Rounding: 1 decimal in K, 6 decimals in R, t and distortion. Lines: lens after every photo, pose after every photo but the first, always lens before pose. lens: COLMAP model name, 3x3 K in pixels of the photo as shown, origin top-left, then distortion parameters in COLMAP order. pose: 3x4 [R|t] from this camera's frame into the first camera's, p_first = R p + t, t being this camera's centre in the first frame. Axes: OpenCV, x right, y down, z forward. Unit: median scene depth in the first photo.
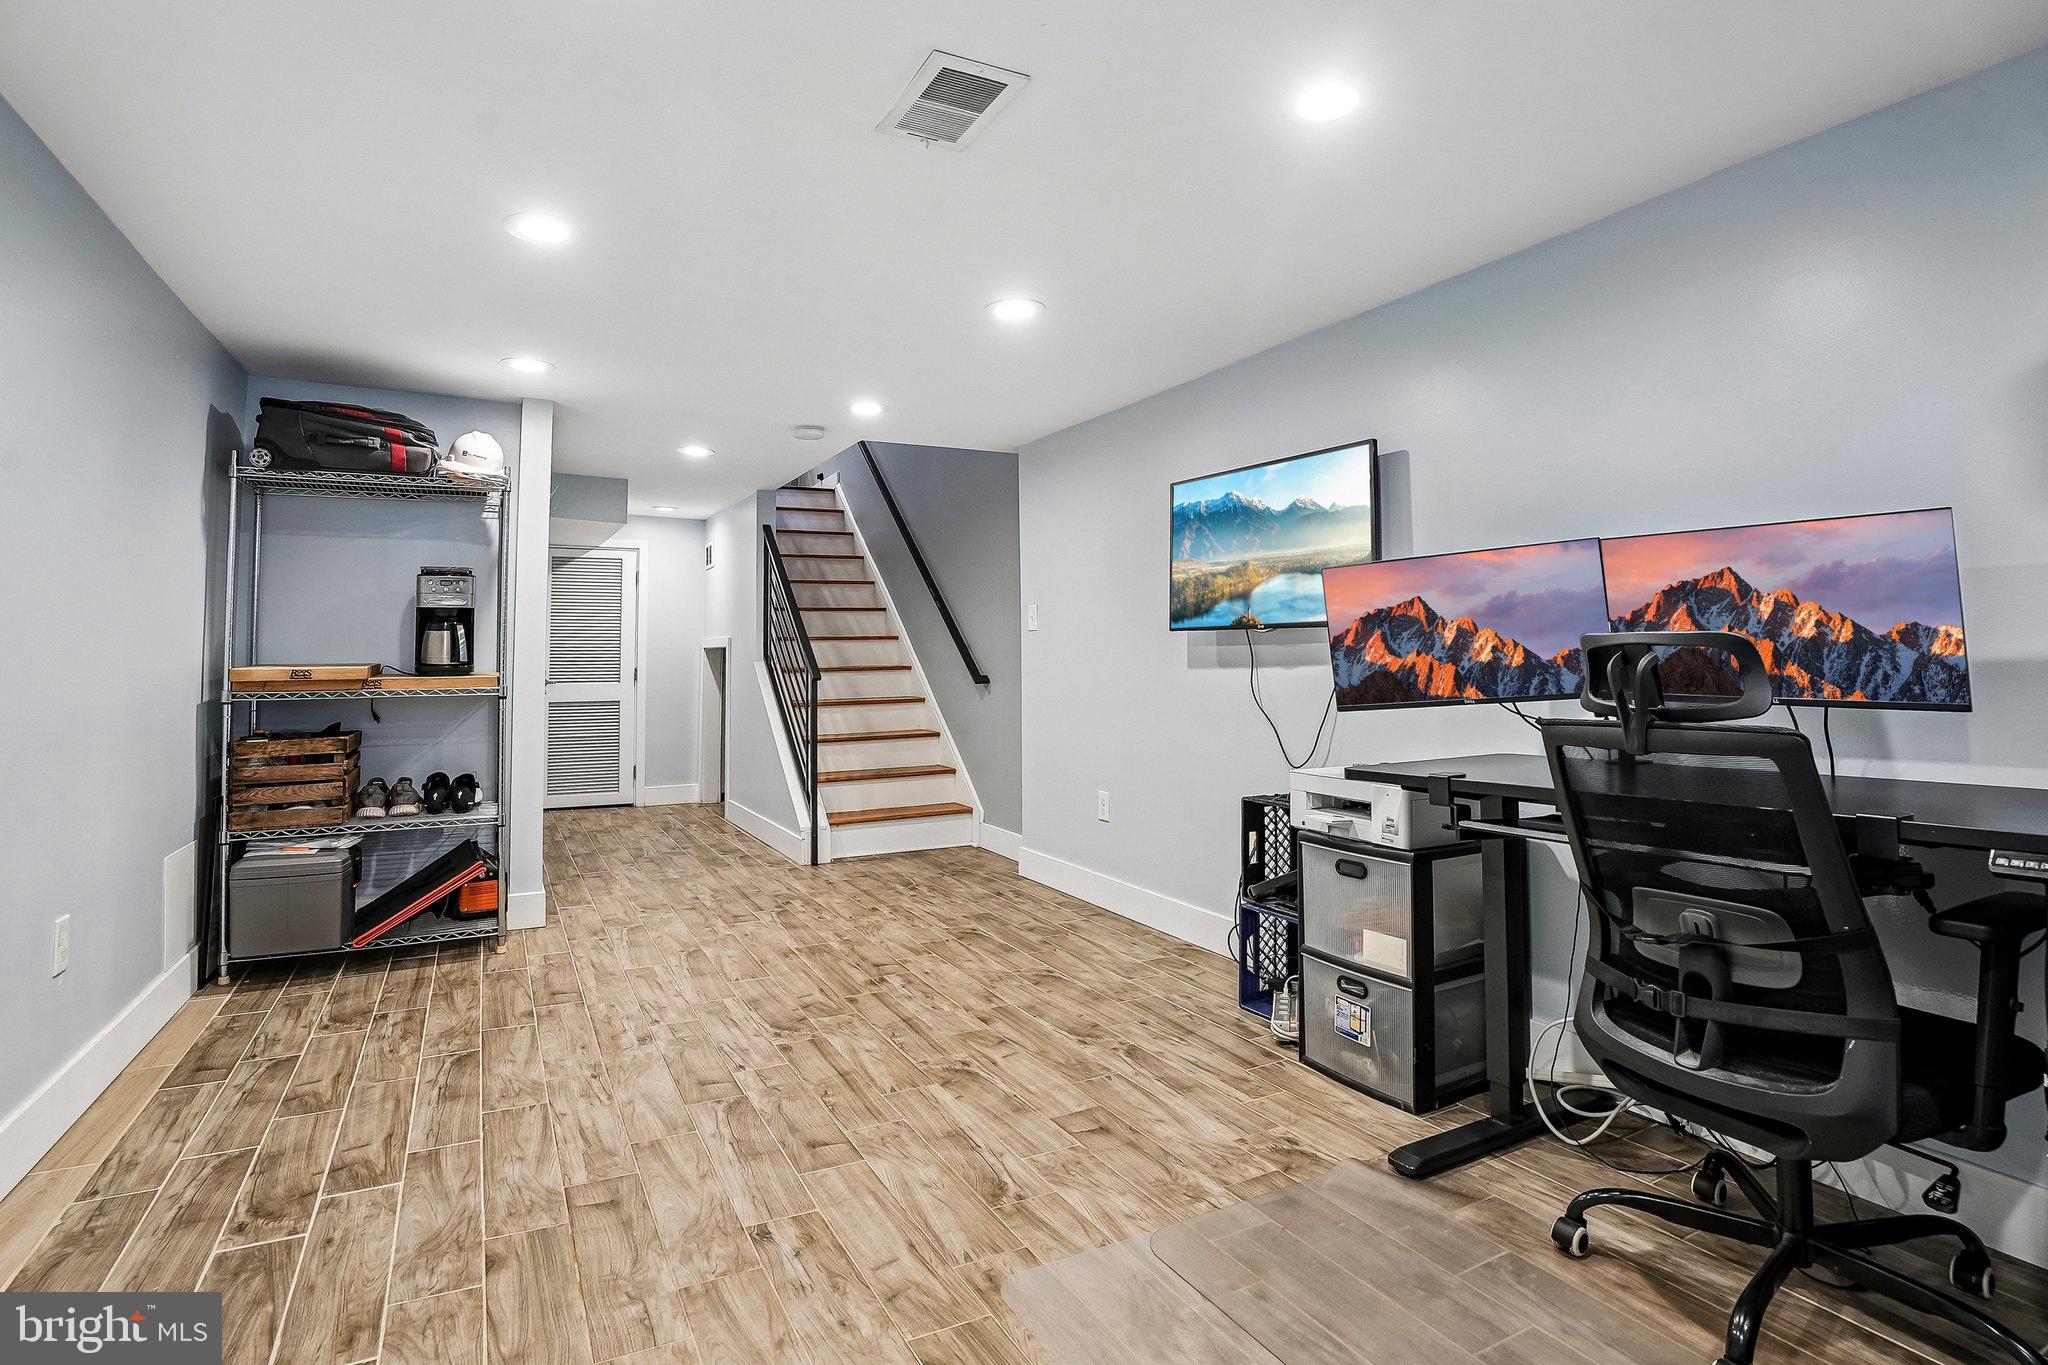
lens RADIAL K [[981.3, 0, 1024.0], [0, 981.3, 682.5], [0, 0, 1]] dist [-0.046668, 0.000105]
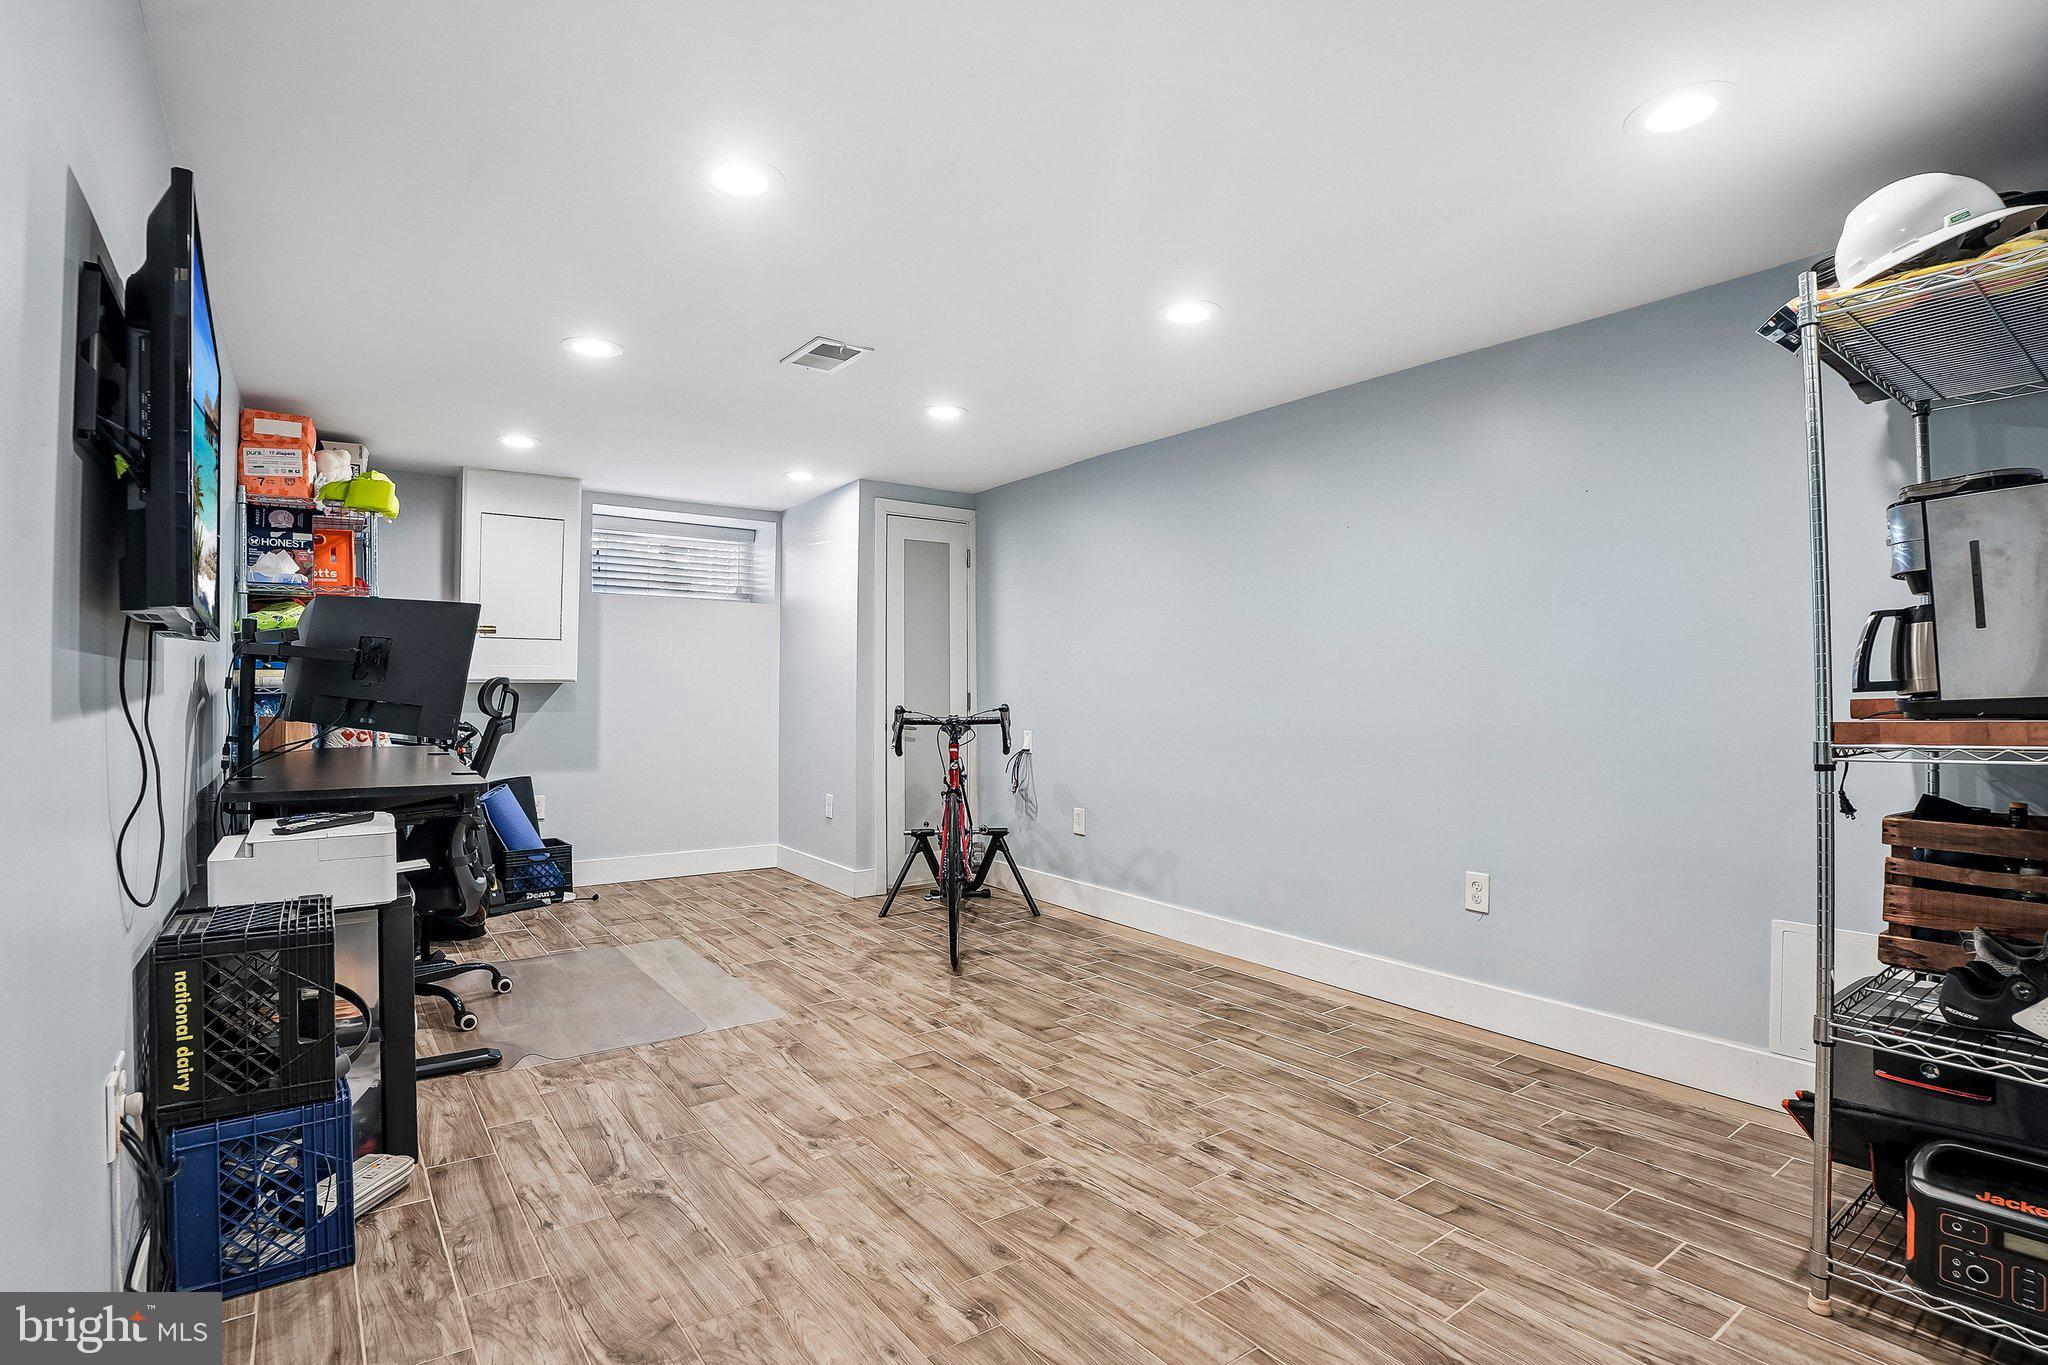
lens RADIAL K [[981.3, 0, 1024.0], [0, 981.3, 682.5], [0, 0, 1]] dist [-0.046668, 0.000105]
pose [[-0.990074, 0.000853, -0.140544, -0.138441], [-0.001091, 0.999905, 0.013753, -0.047423], [0.140543, 0.013770, -0.989979, 2.074314]]
